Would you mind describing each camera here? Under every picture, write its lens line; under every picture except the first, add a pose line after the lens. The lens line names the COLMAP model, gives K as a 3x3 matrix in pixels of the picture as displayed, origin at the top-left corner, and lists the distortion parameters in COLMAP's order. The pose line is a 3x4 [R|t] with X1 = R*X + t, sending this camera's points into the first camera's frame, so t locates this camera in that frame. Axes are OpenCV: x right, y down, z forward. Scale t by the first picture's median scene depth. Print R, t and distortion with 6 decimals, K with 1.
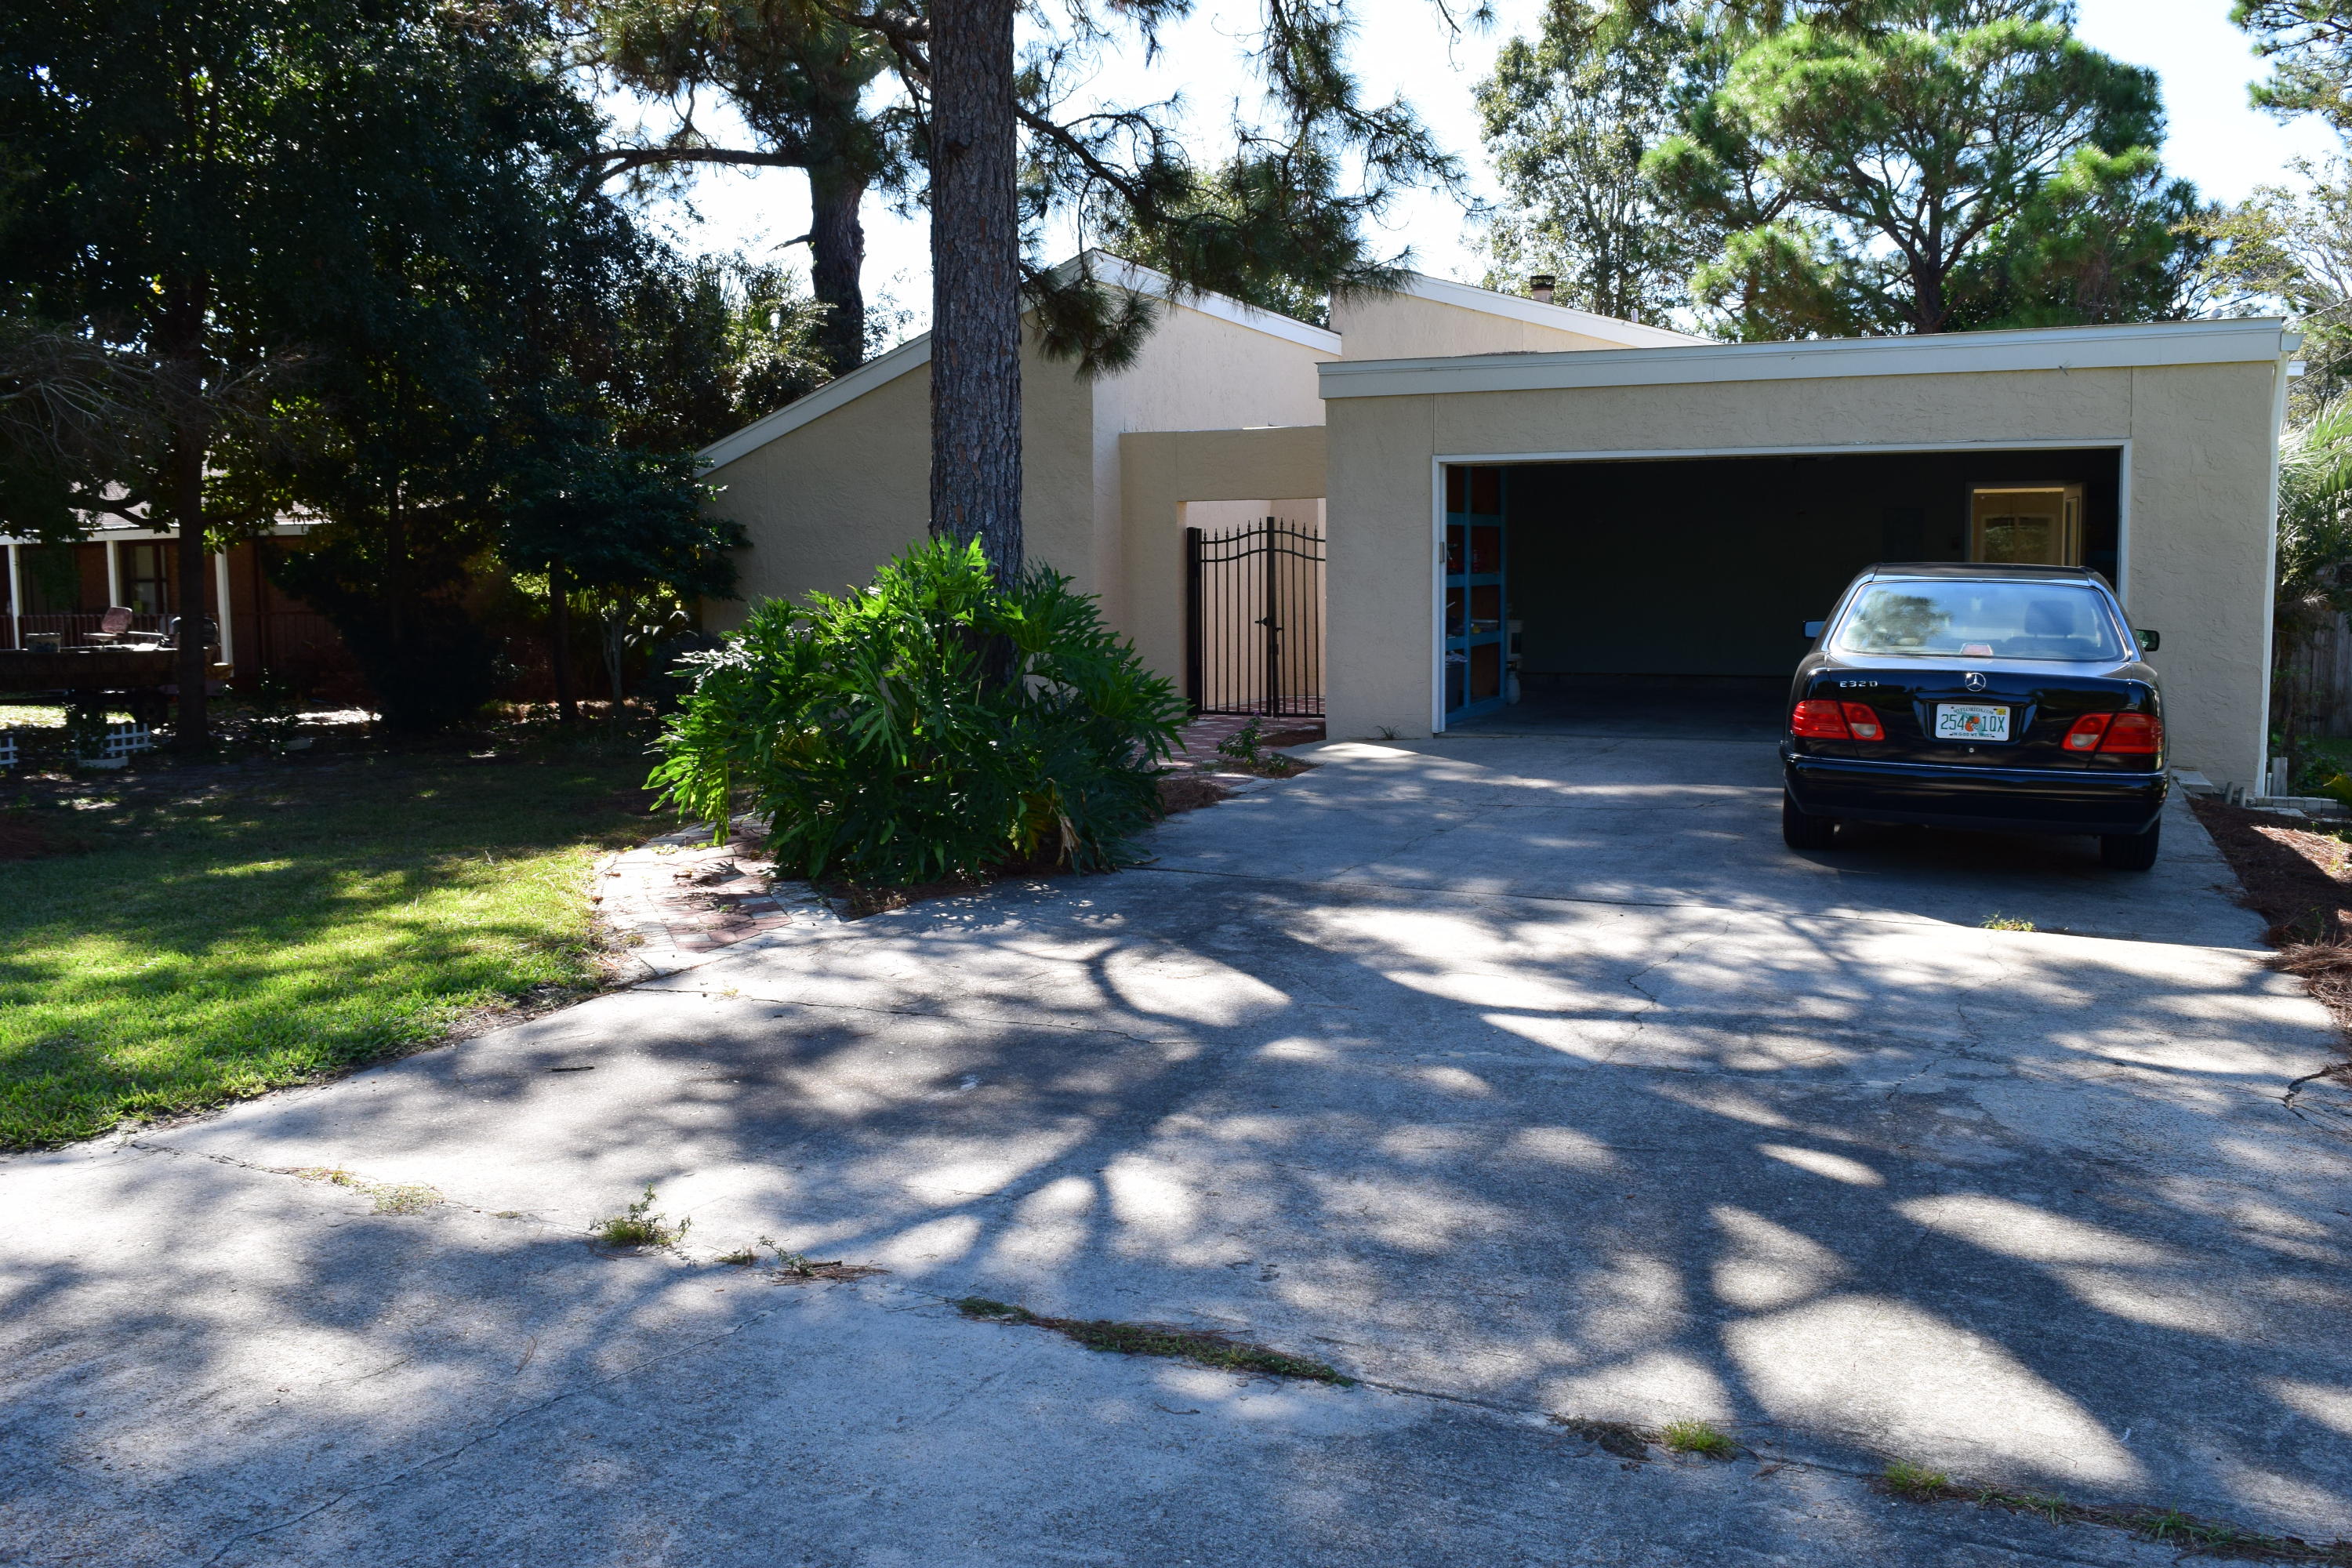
lens RADIAL K [[1857.5, 0, 1169.6], [0, 1857.5, 771.8], [0, 0, 1]] dist [-0.096210, 0.018948]
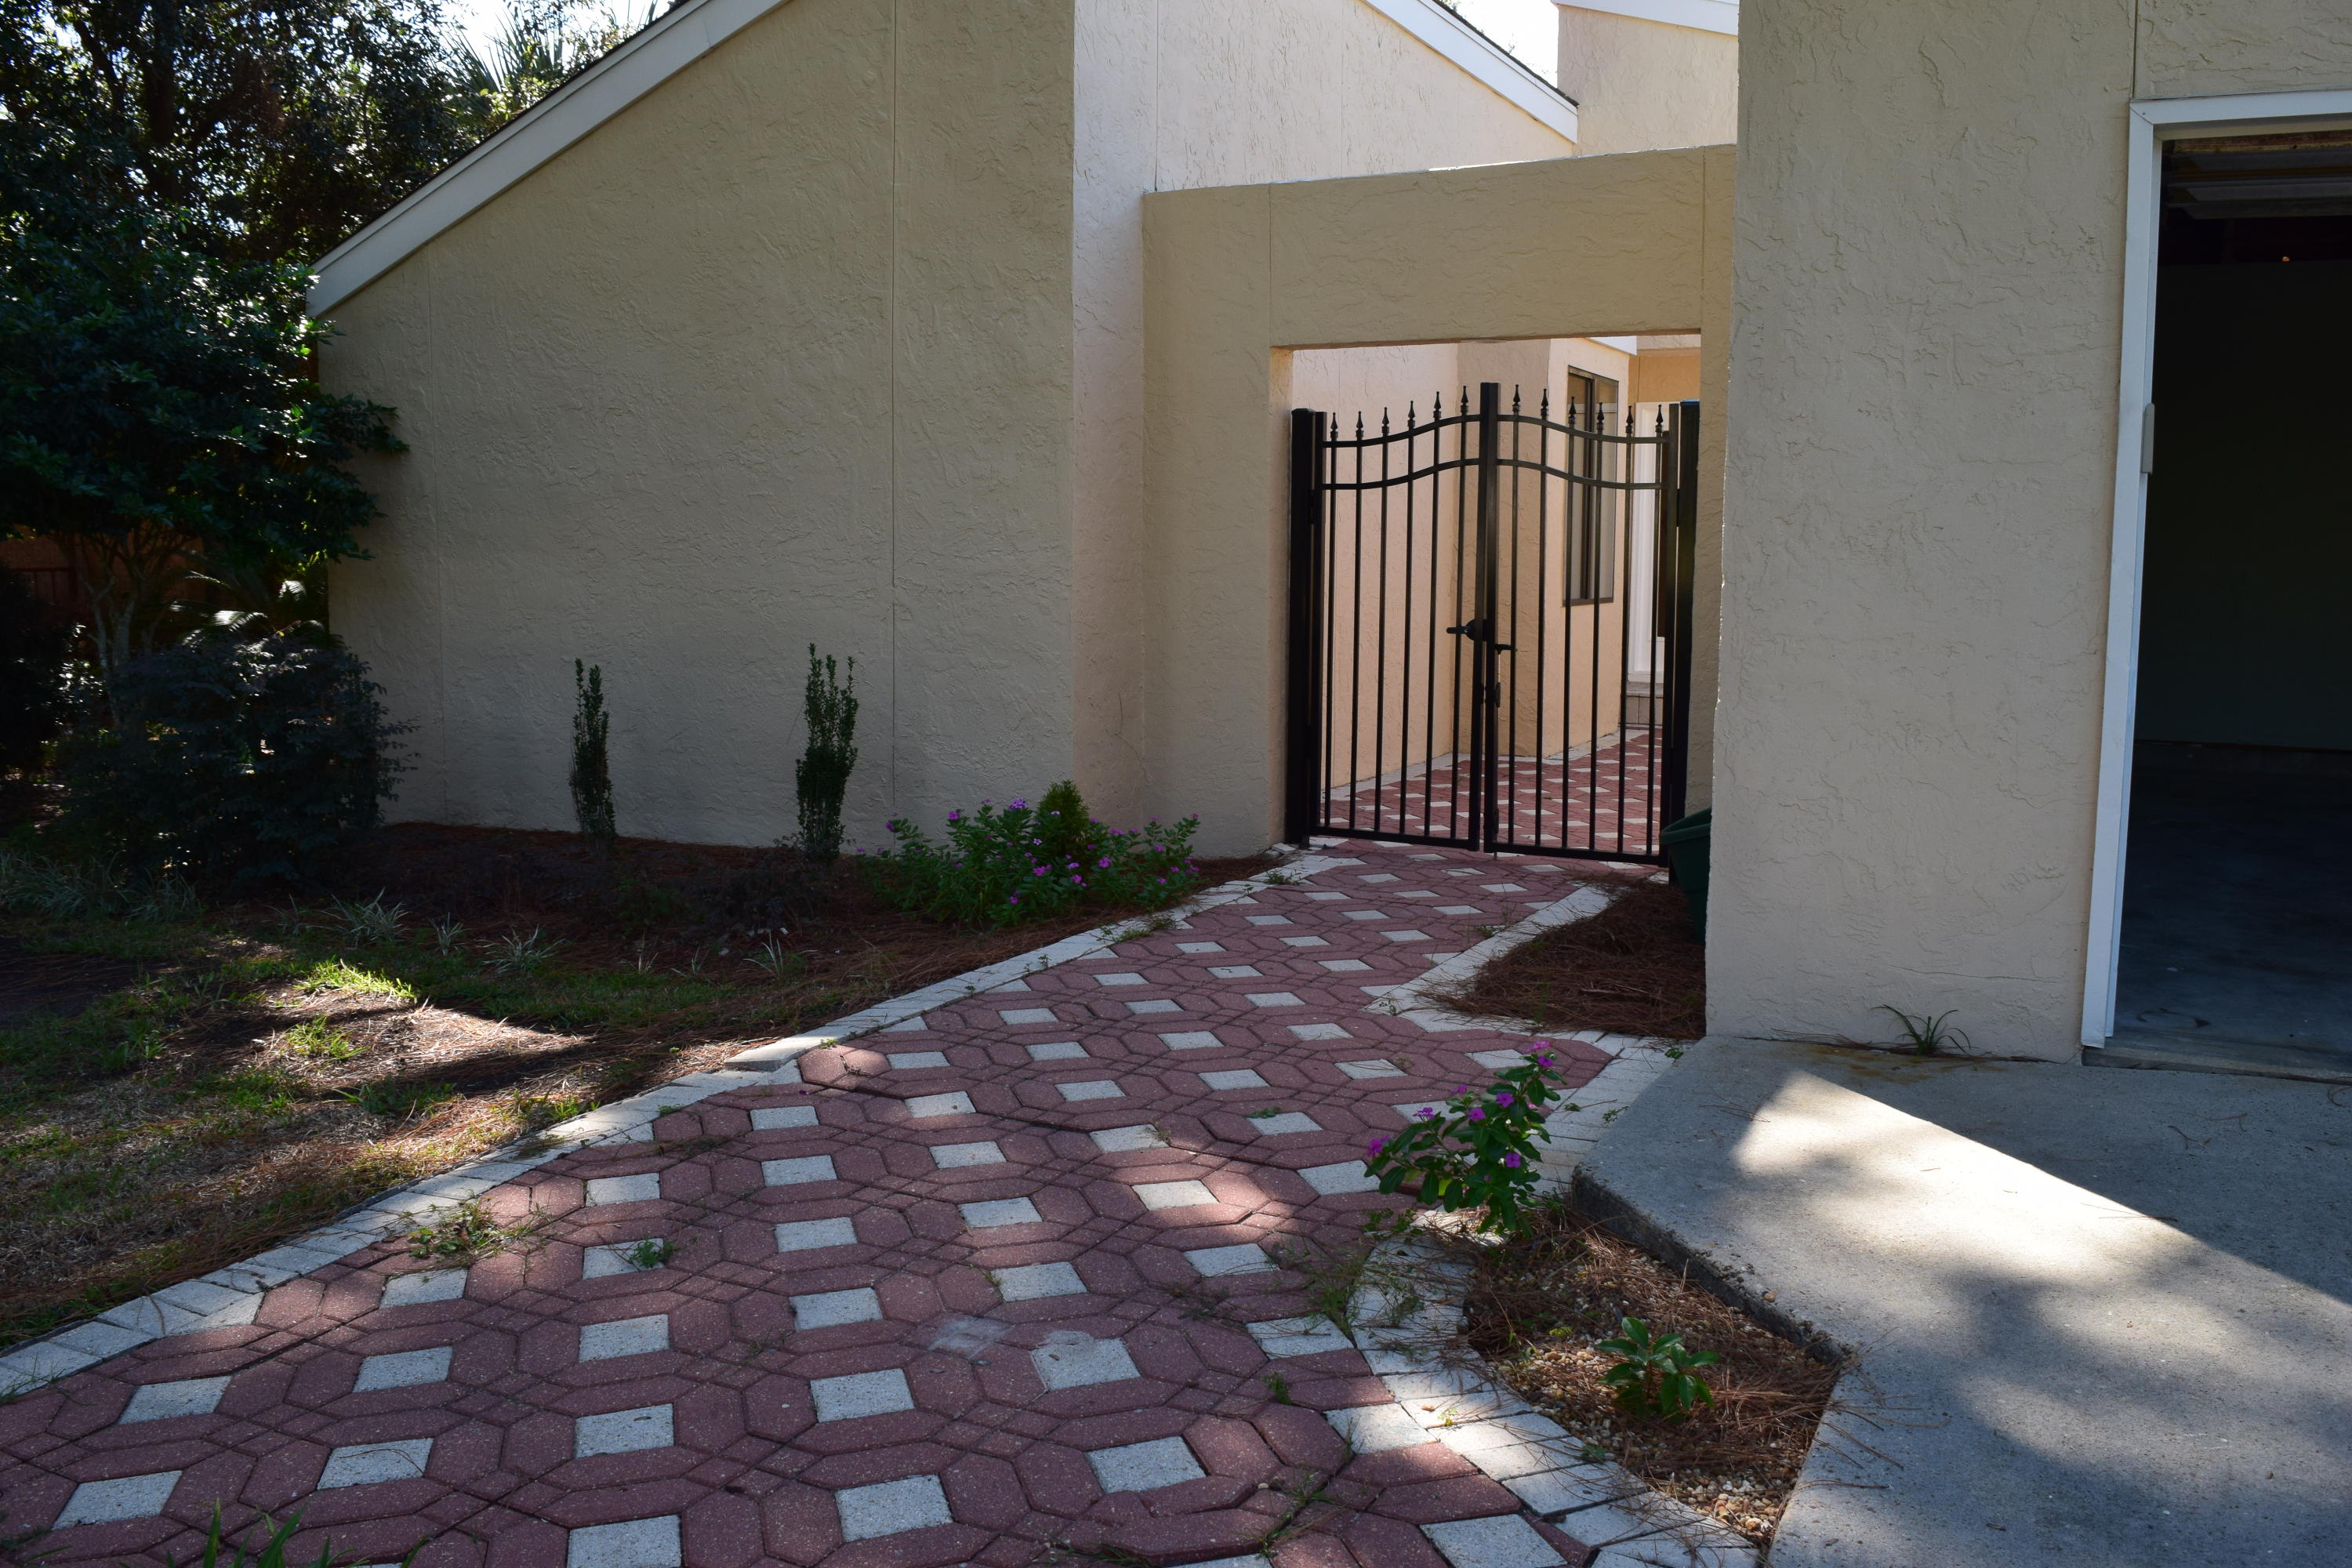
lens RADIAL K [[1857.5, 0, 1169.6], [0, 1857.5, 771.8], [0, 0, 1]] dist [-0.096210, 0.018948]
pose [[0.996865, 0.022063, -0.075988, 0.015567], [-0.020318, 0.999514, 0.023659, -0.056755], [0.076473, -0.022041, 0.996828, 0.567390]]
